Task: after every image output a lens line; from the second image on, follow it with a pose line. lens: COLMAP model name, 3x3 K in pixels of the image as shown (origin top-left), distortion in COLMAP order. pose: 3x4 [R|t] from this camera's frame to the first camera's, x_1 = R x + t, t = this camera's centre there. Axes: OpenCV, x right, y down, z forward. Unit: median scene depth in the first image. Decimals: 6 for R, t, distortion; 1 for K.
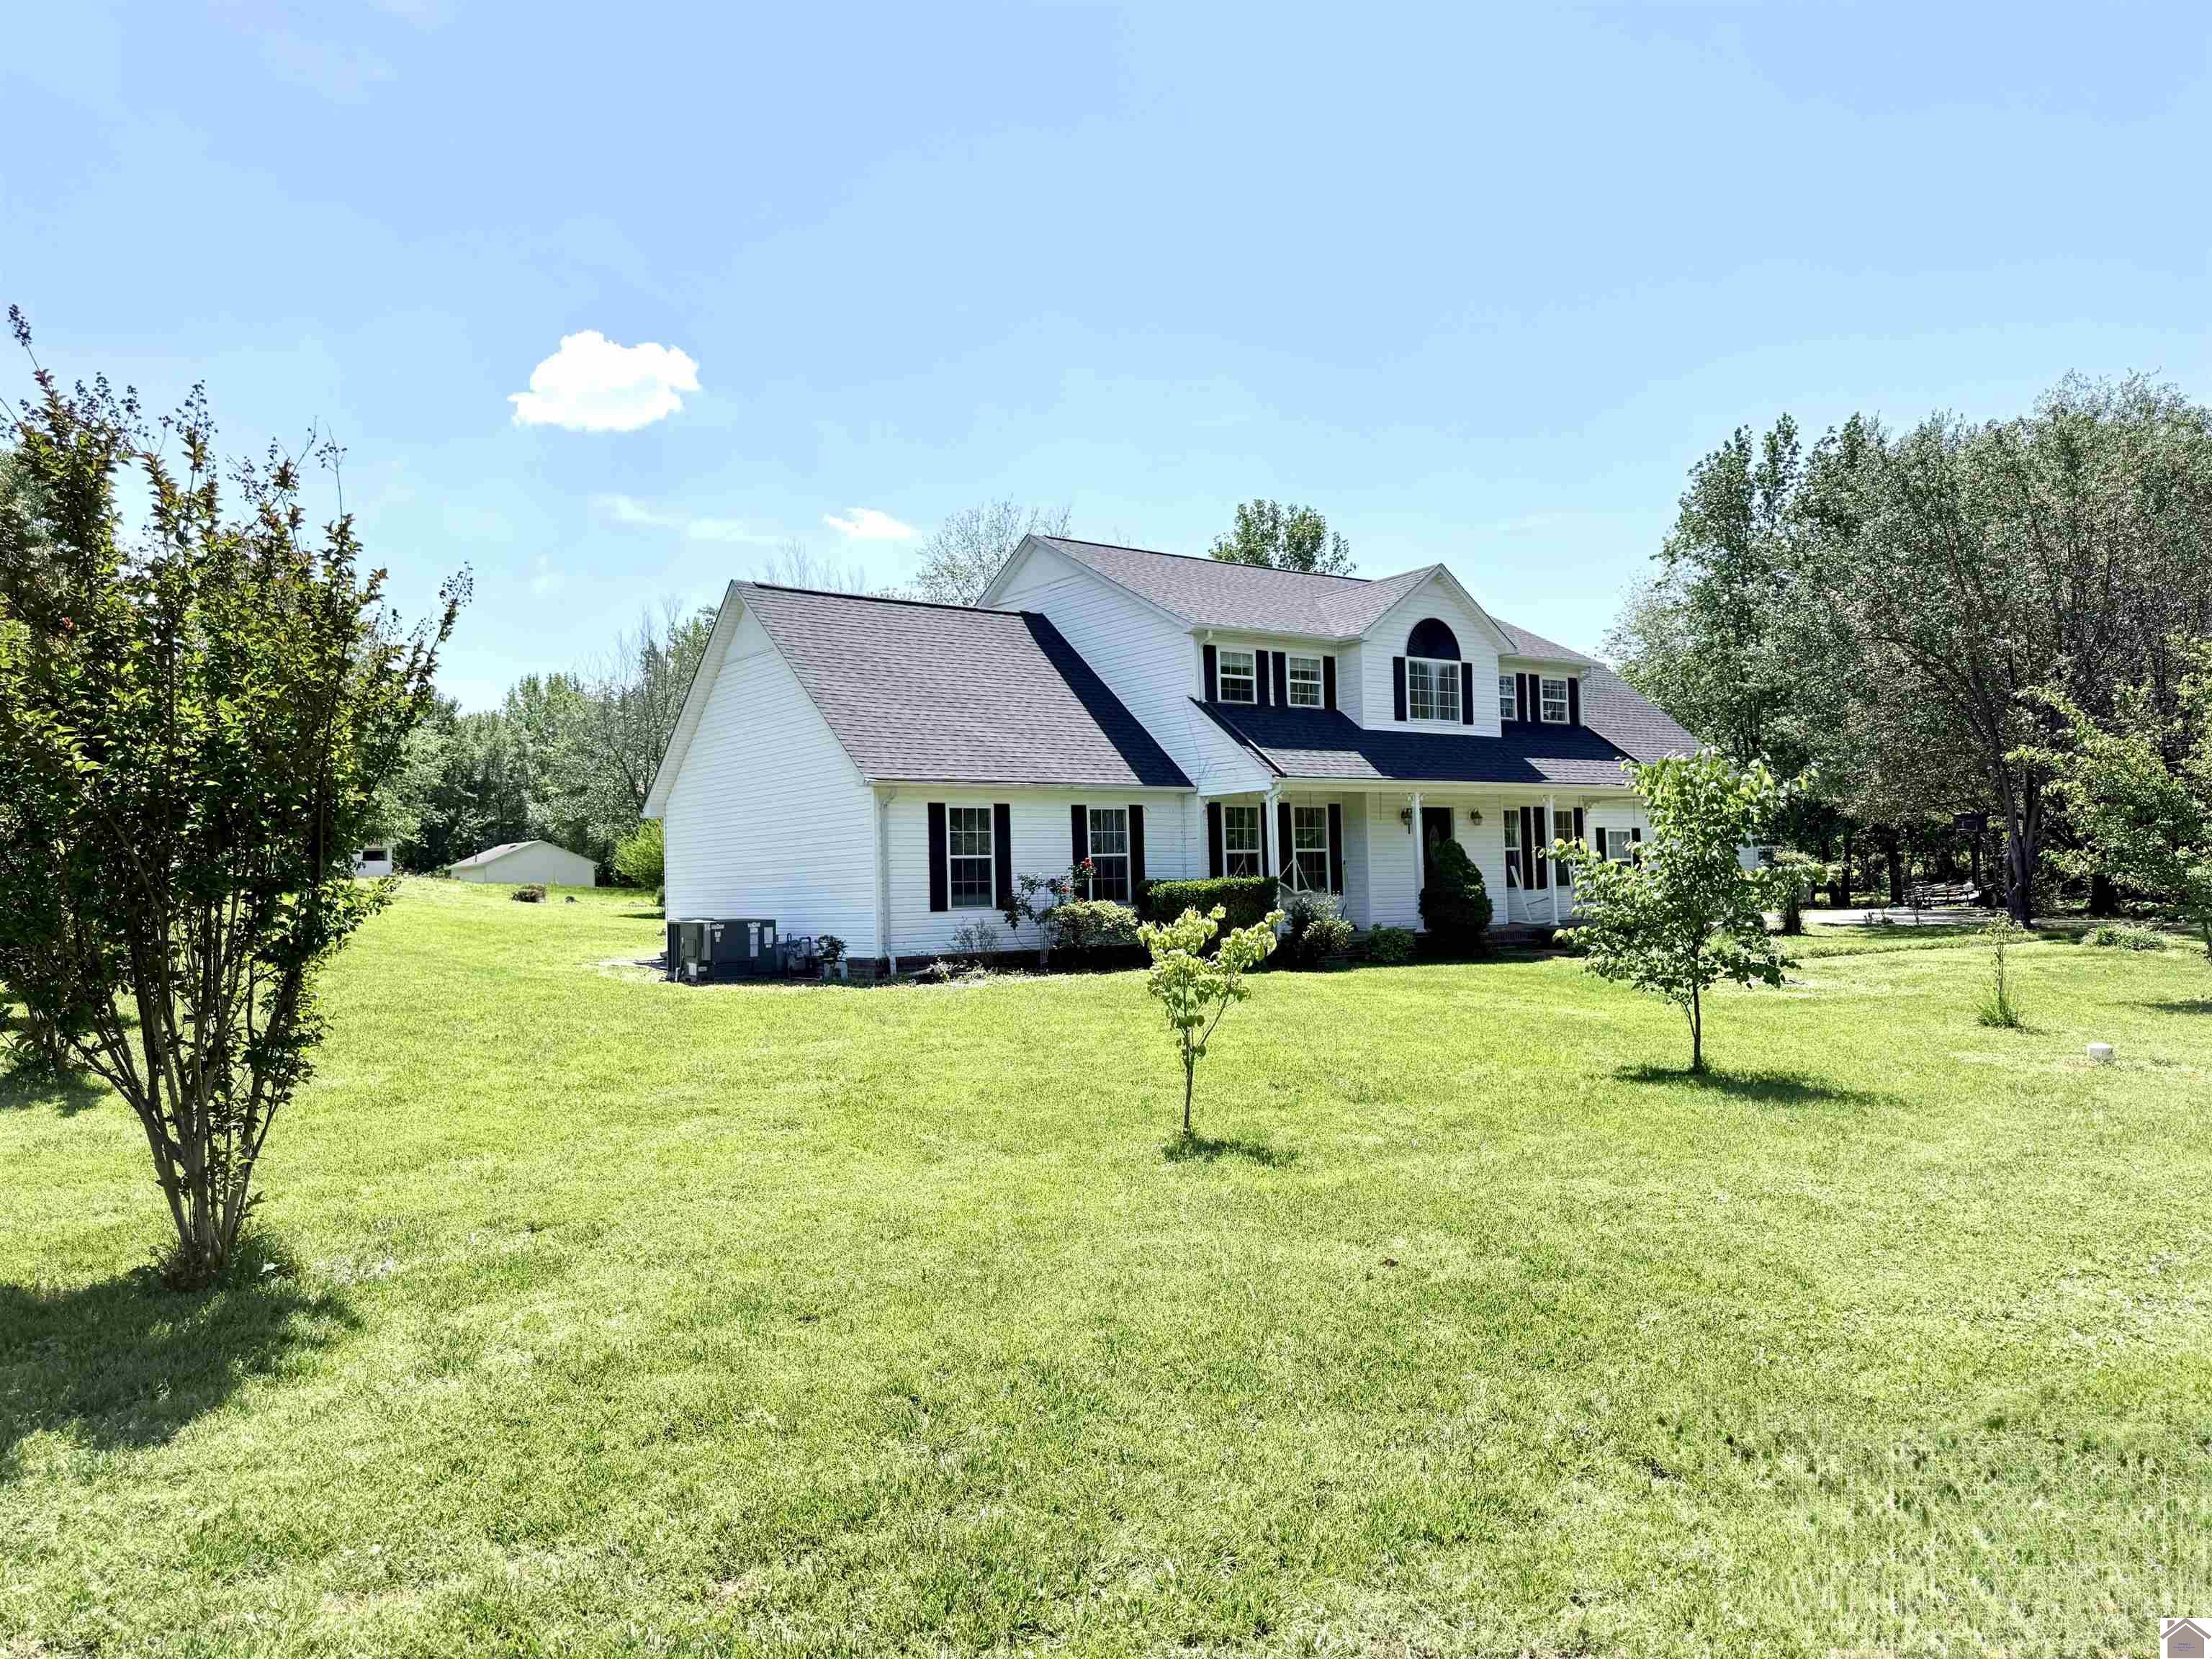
lens RADIAL K [[1604.8, 0, 1106.0], [0, 1604.8, 829.5], [0, 0, 1]] dist [0.060568, -0.068638]
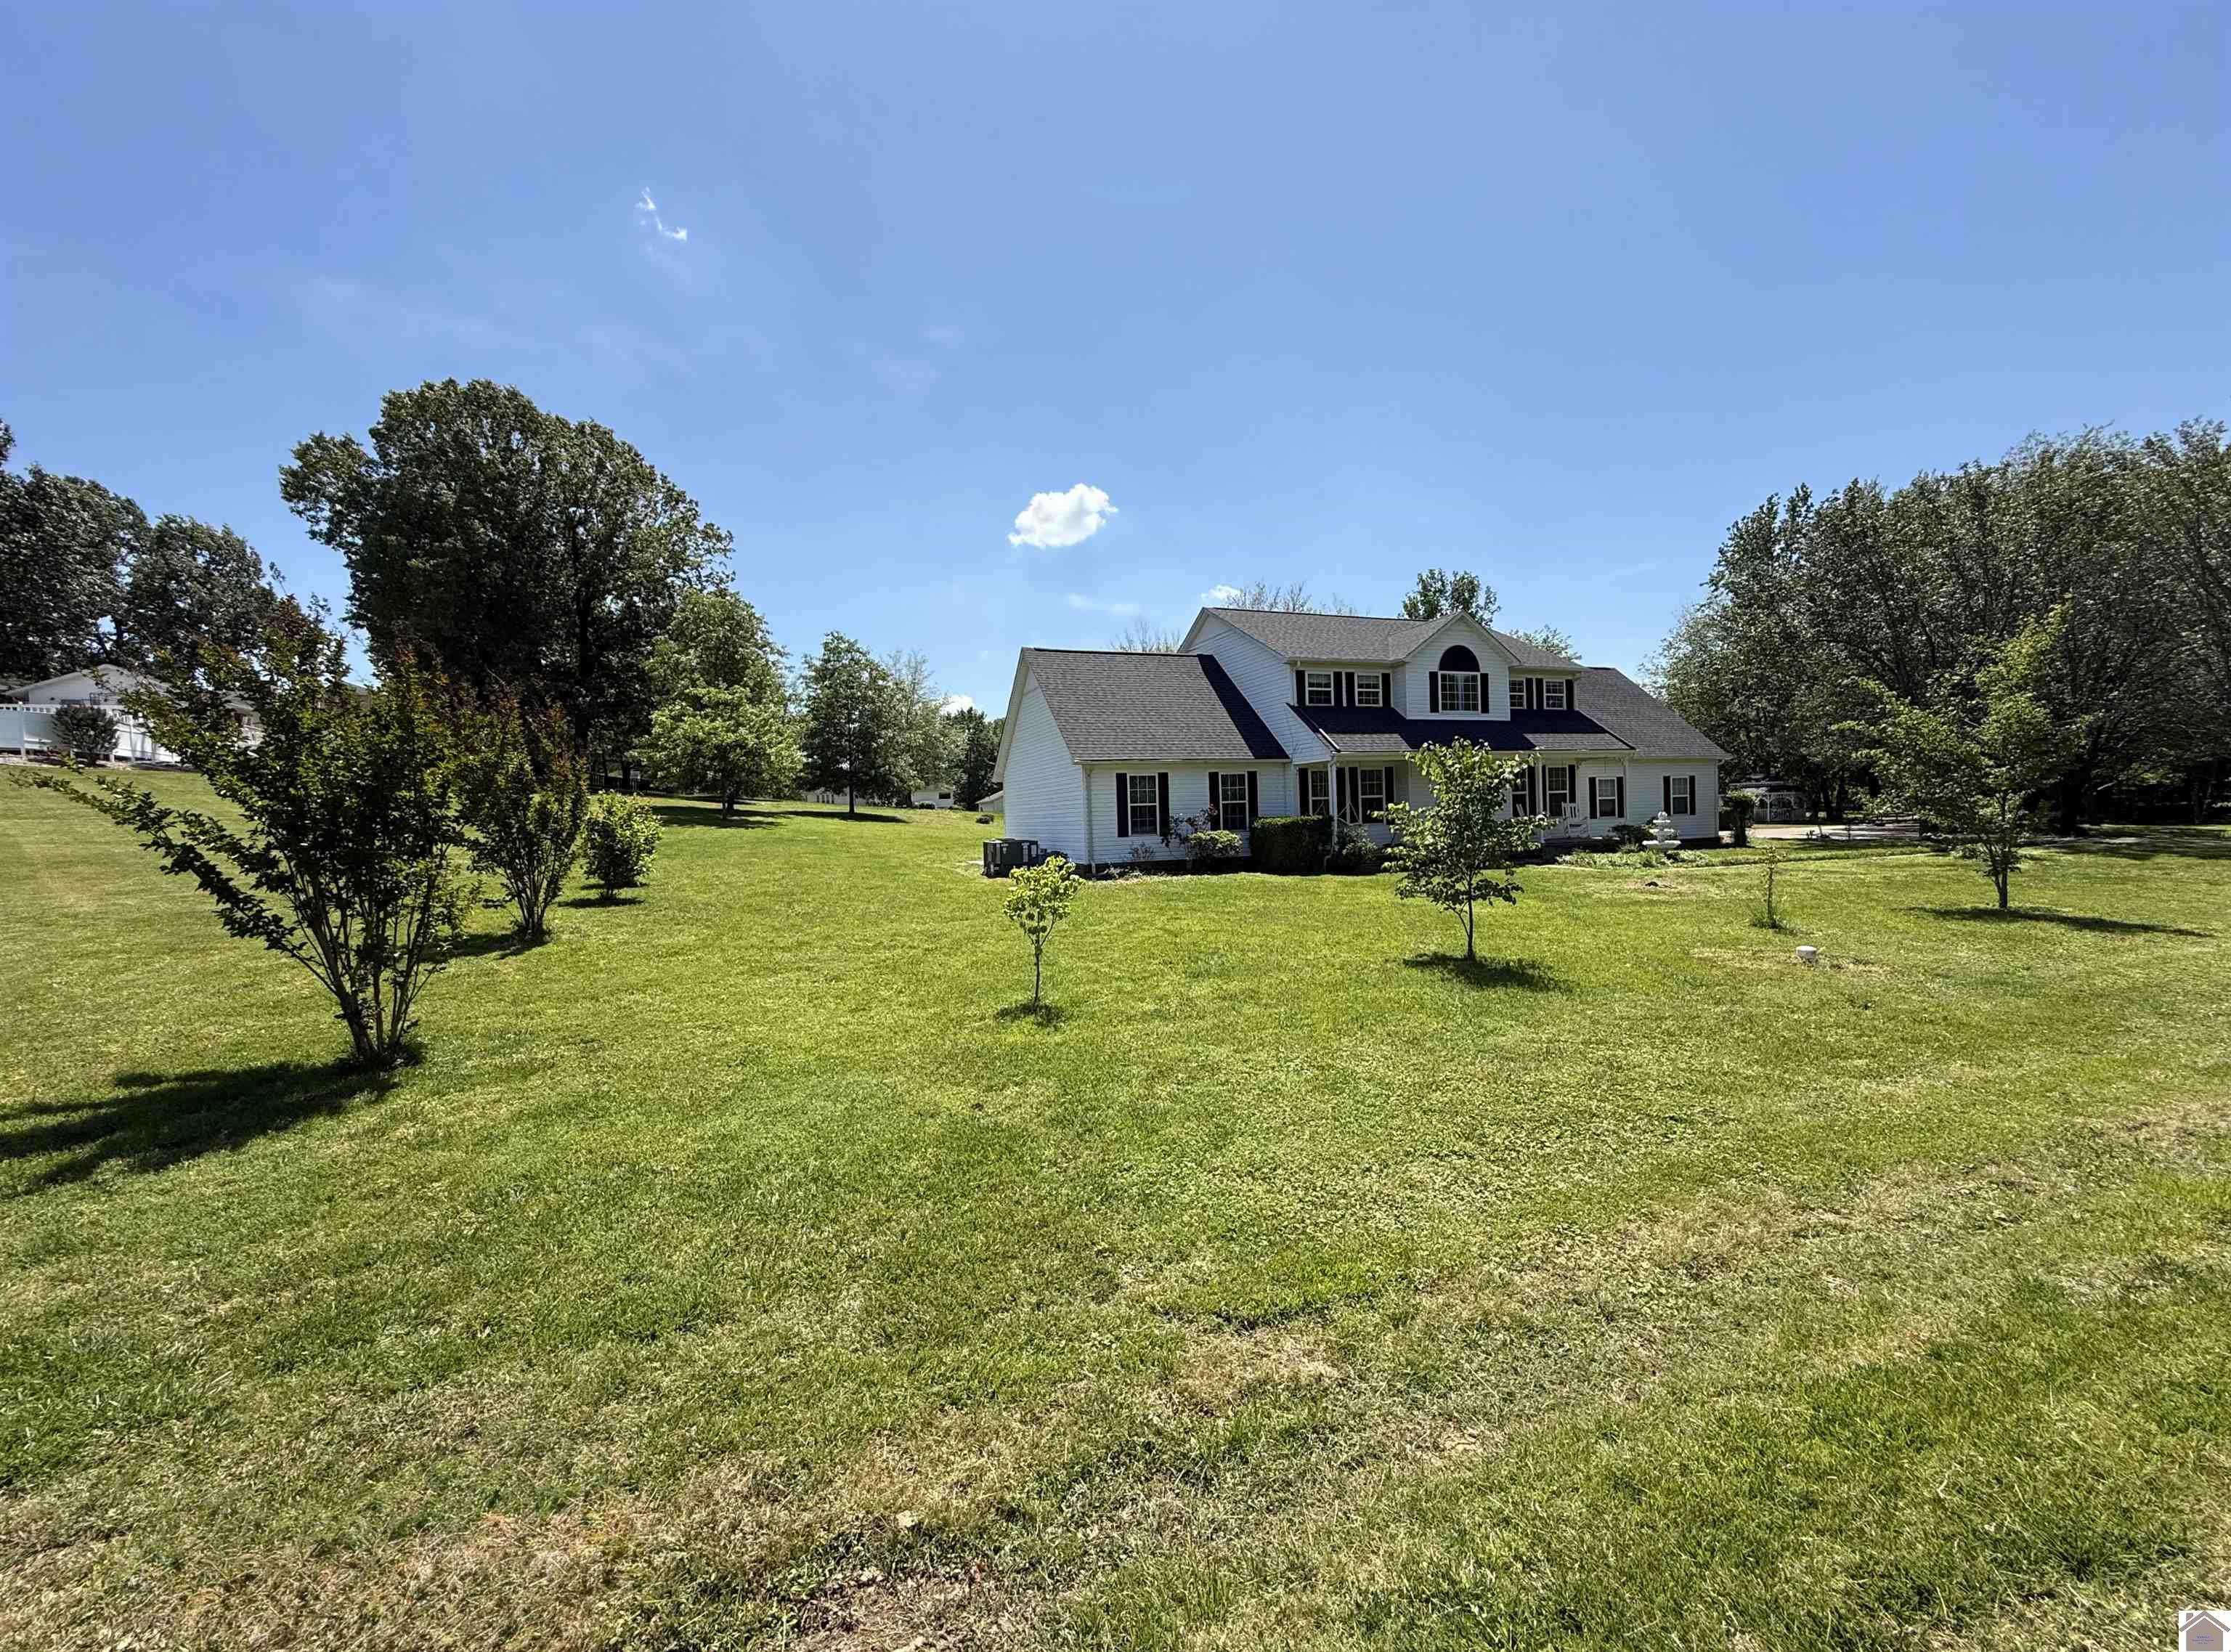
lens RADIAL K [[923.0, 0, 1115.5], [0, 923.0, 826.0], [0, 0, 1]] dist [0.001499, 0.000194]
pose [[0.961647, -0.001684, -0.274285, 0.132855], [0.016850, 0.998455, 0.052944, -0.010558], [0.273772, -0.055535, 0.960190, 0.049386]]
